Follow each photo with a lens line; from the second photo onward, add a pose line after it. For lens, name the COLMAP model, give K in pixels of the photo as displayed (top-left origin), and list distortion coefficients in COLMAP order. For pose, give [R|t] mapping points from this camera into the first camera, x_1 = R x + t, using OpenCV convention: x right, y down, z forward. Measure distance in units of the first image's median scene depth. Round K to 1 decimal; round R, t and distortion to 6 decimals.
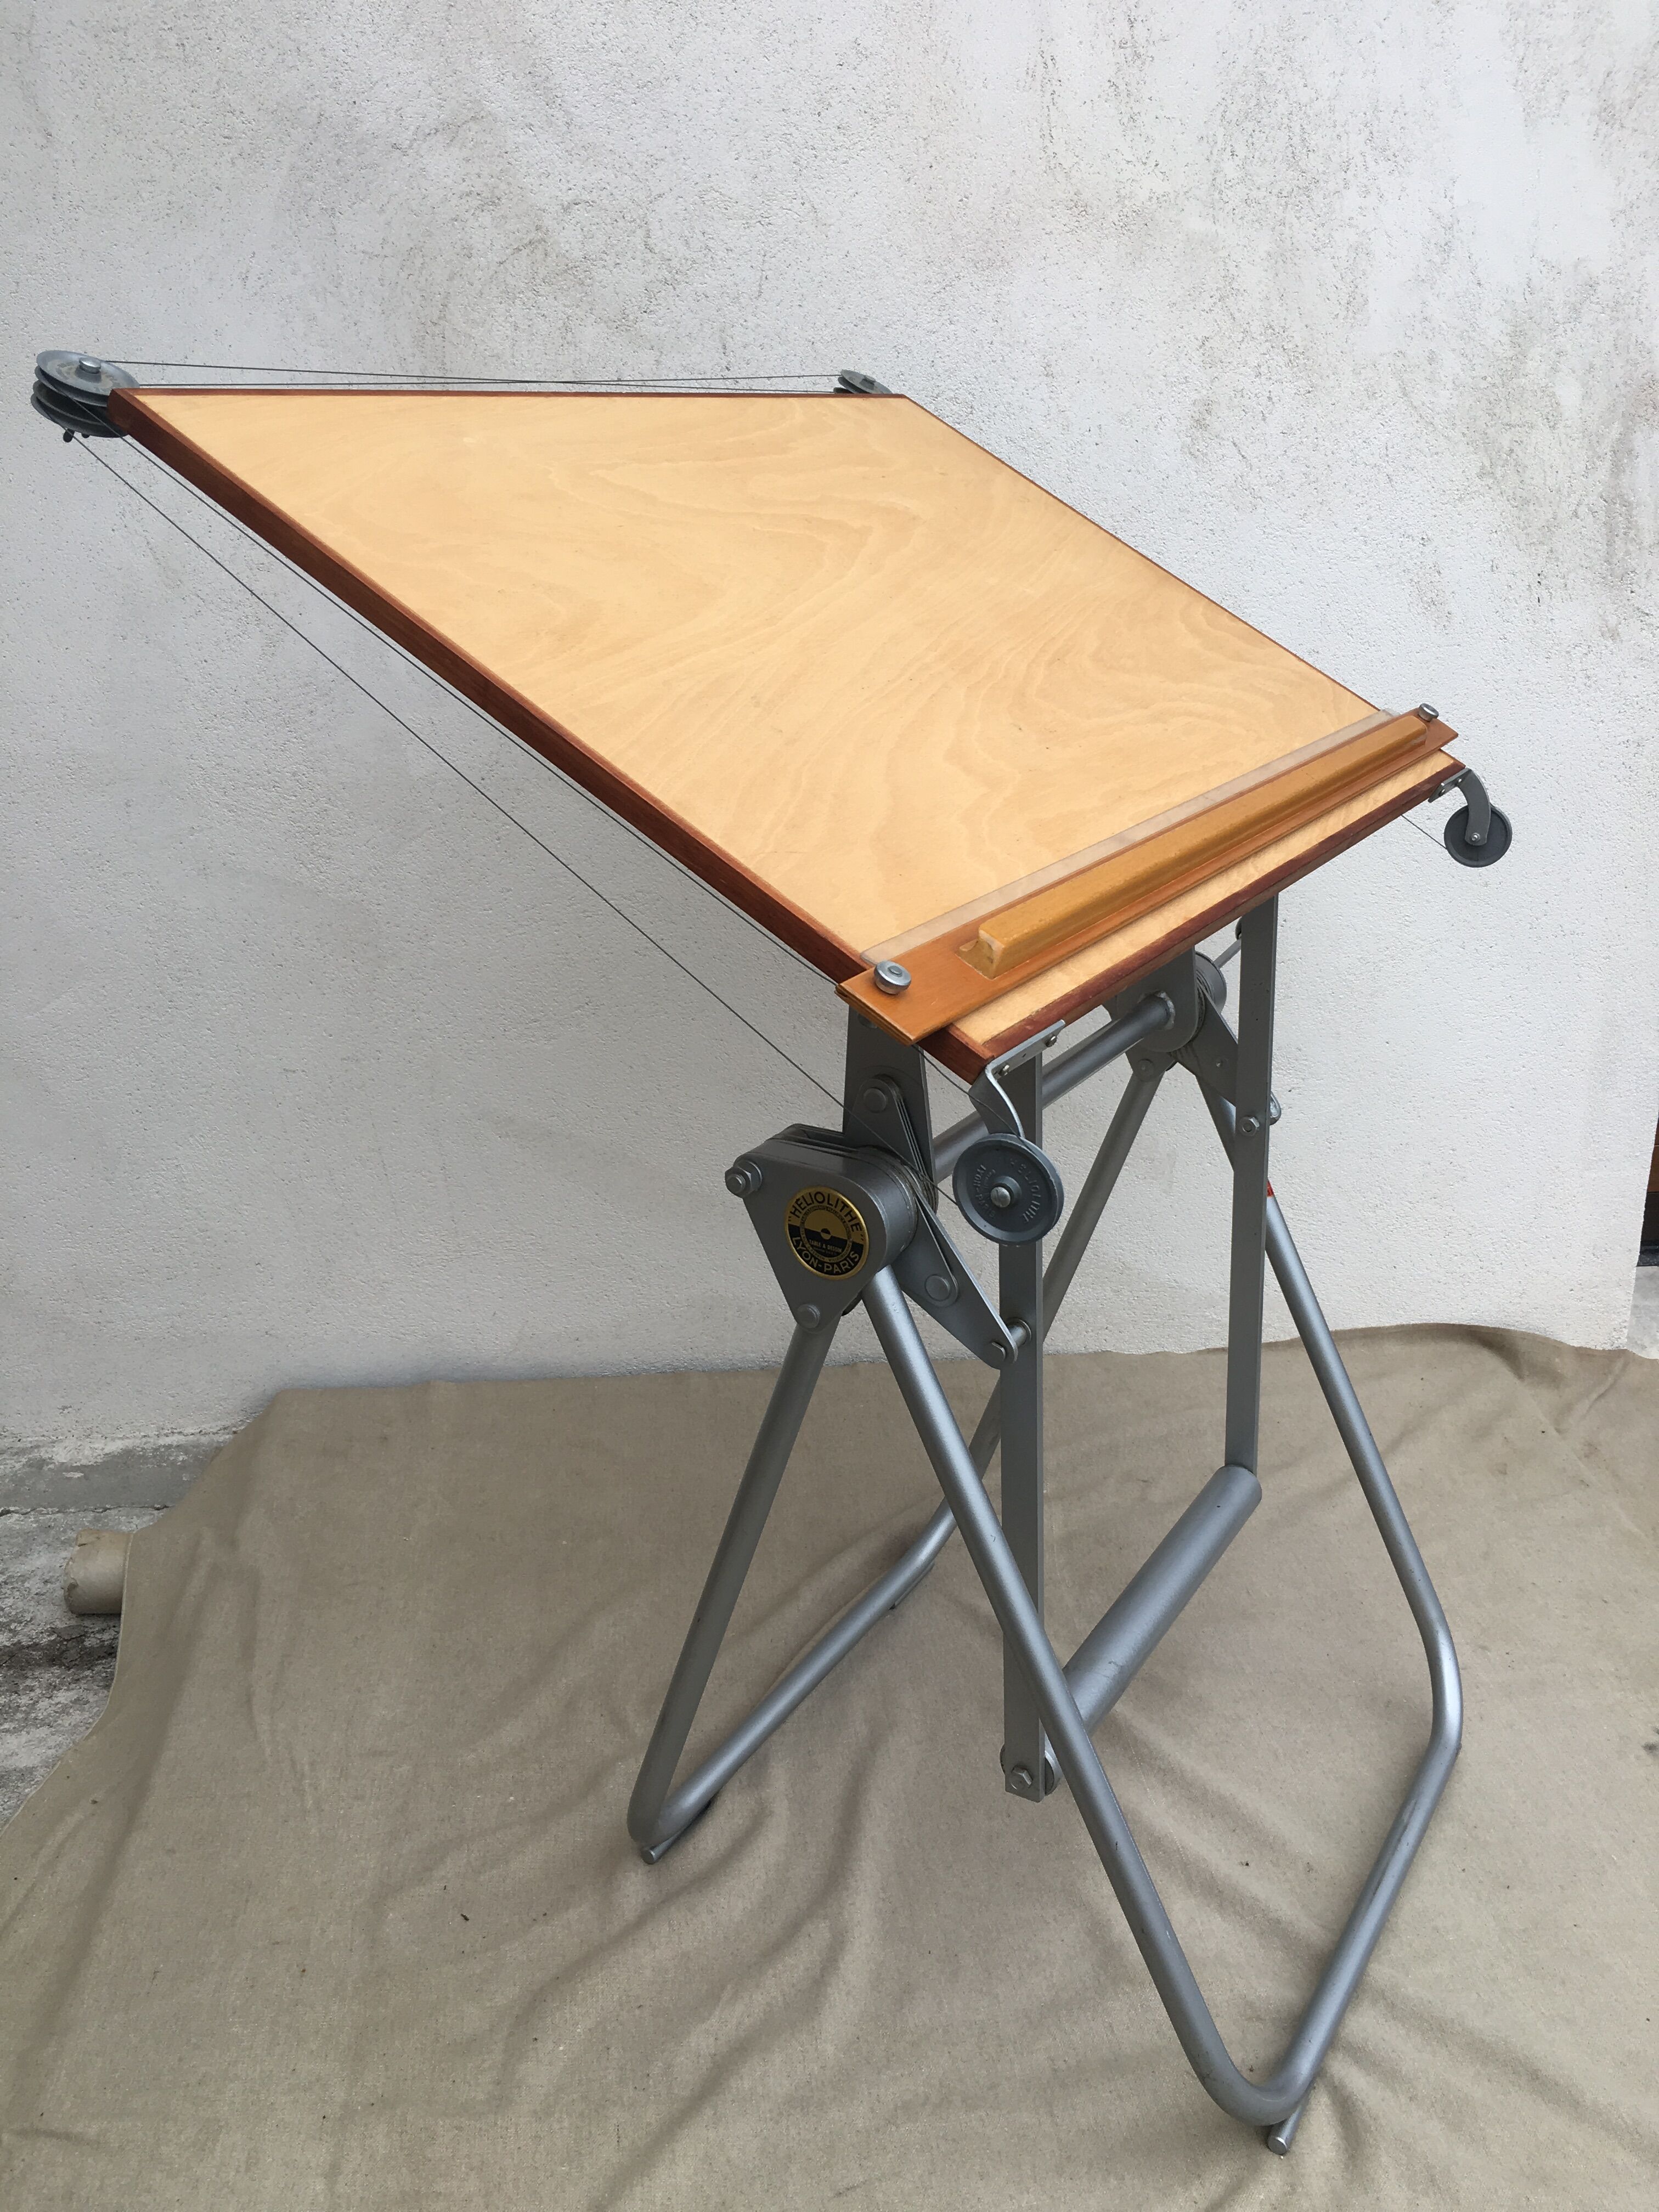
lens RADIAL K [[1883.7, 0, 834.1], [0, 1883.7, 1076.2], [0, 0, 1]] dist [0.086378, -0.132036]
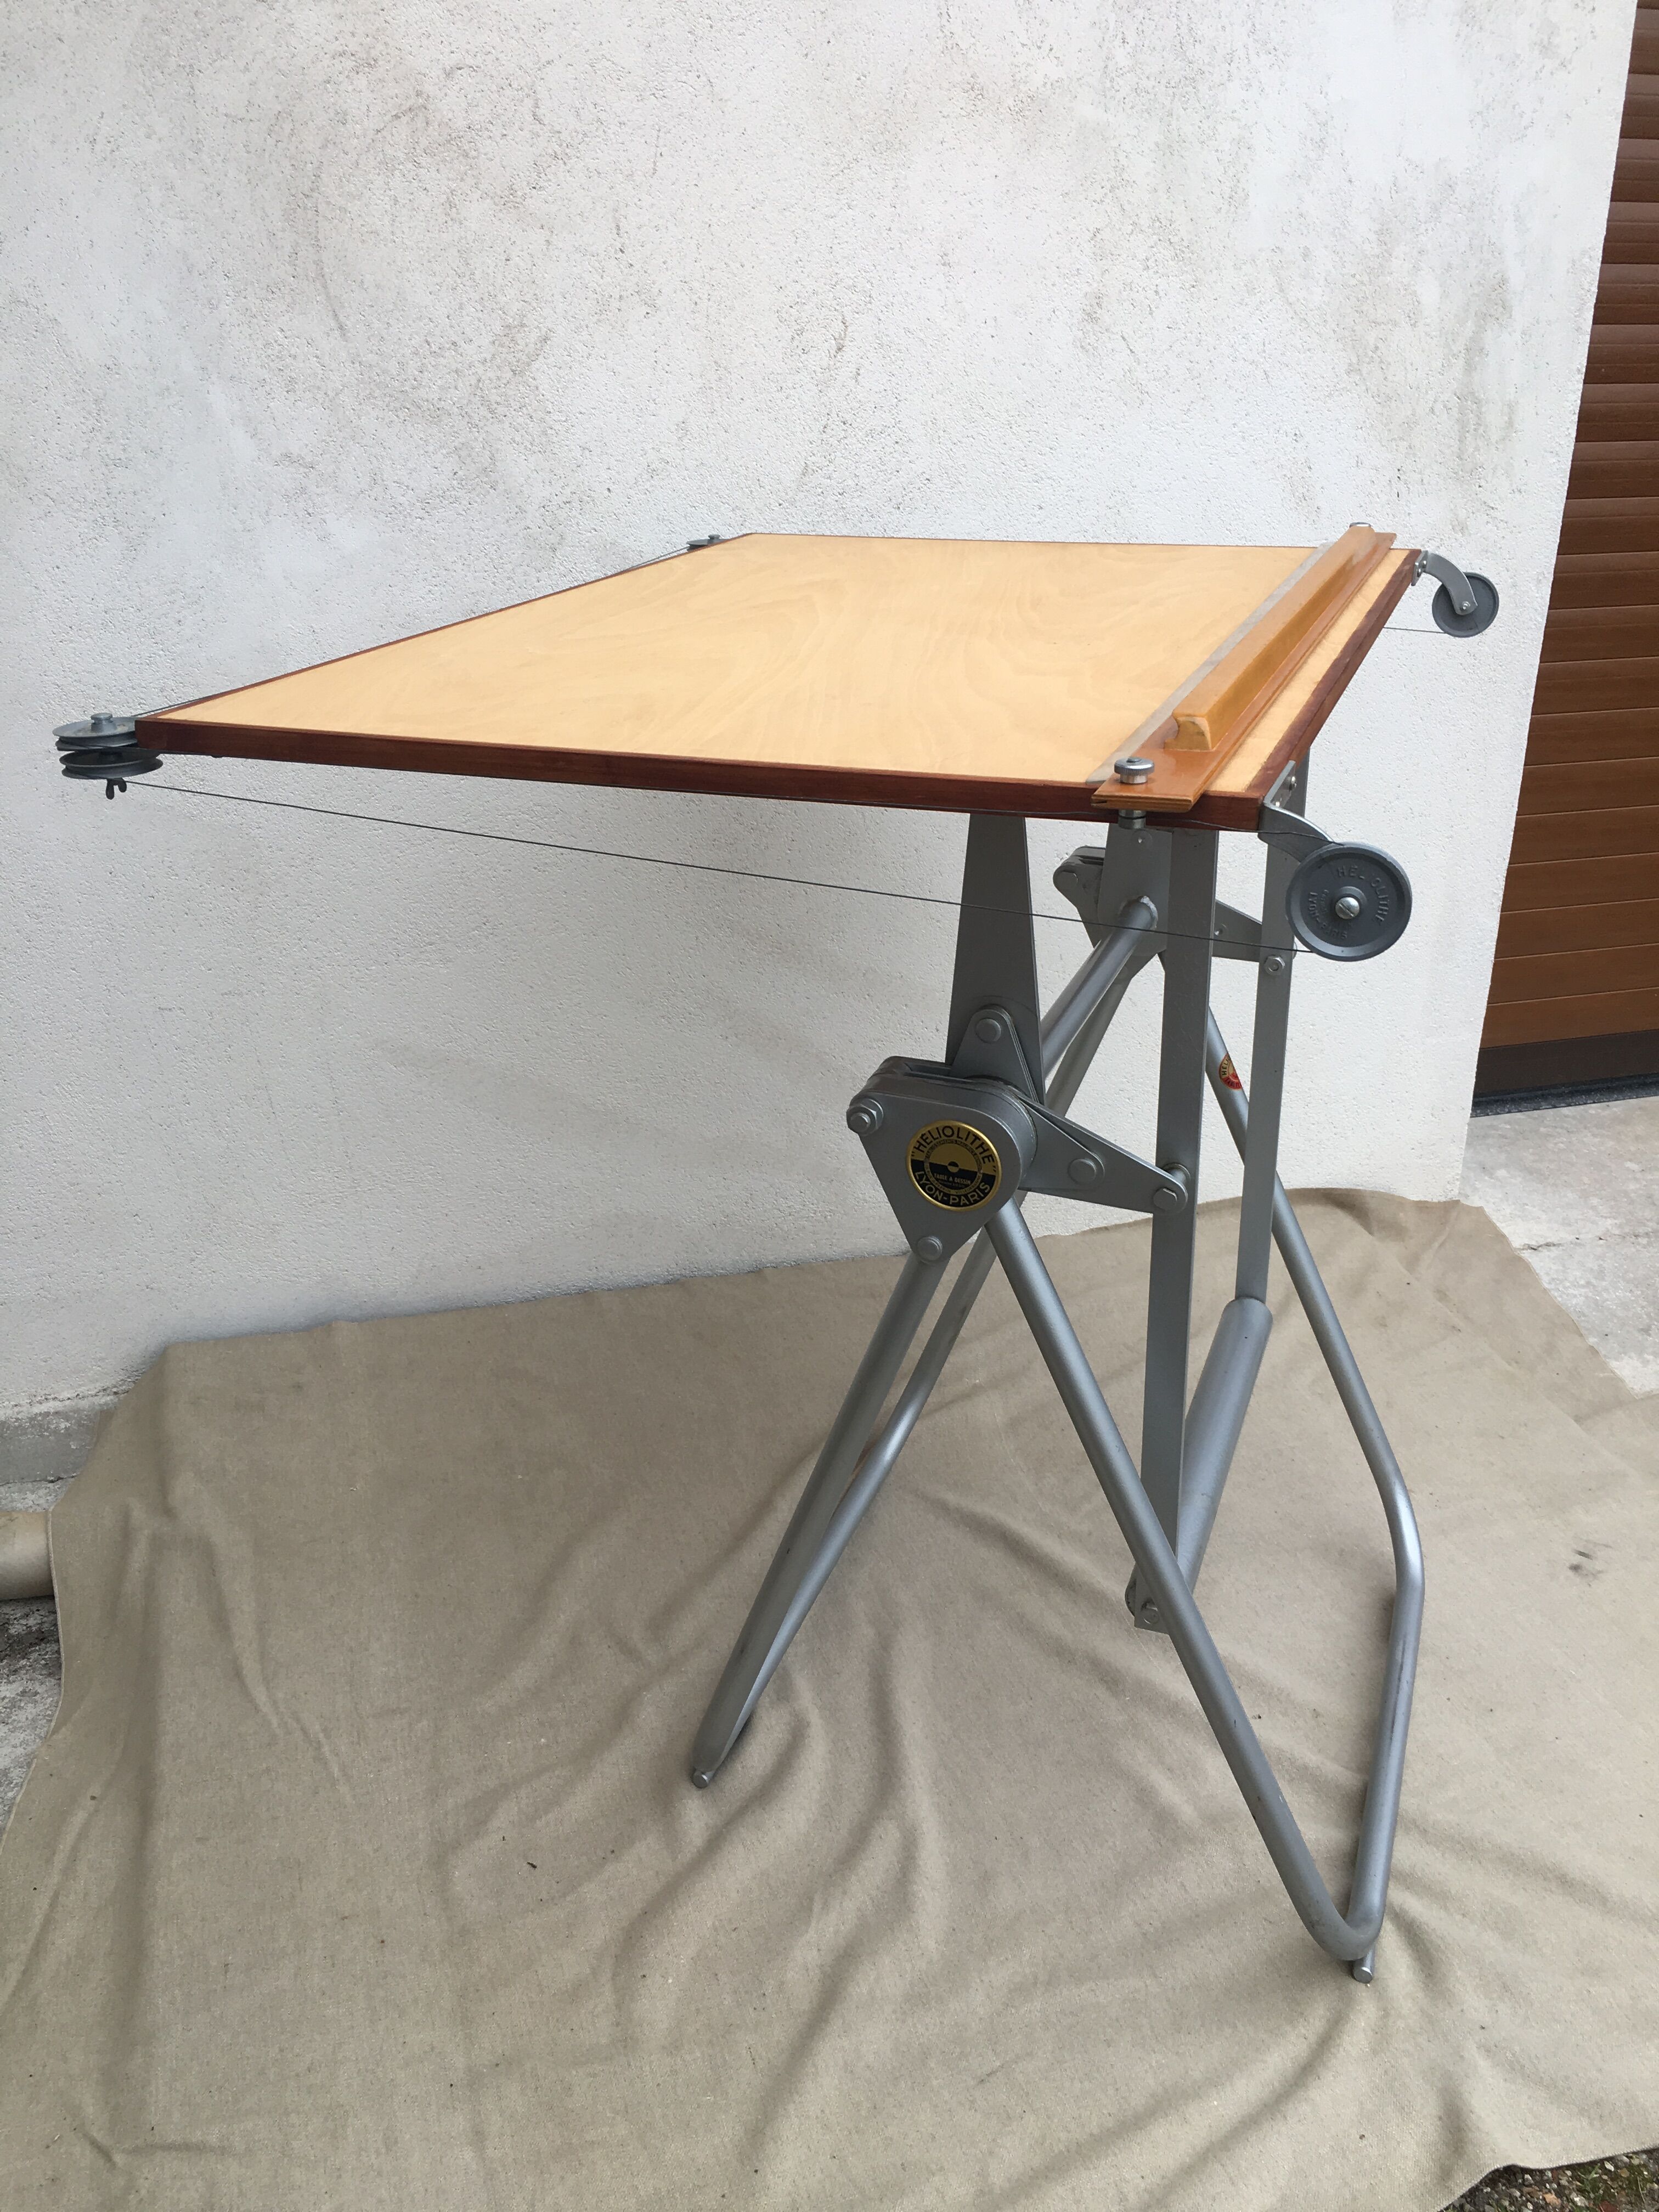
lens RADIAL K [[1883.7, 0, 834.1], [0, 1883.7, 1076.2], [0, 0, 1]] dist [0.086378, -0.132036]
pose [[0.981811, -0.058476, 0.180631, -0.152434], [0.046302, 0.996409, 0.070892, -0.023884], [-0.184128, -0.061239, 0.980993, 0.019638]]
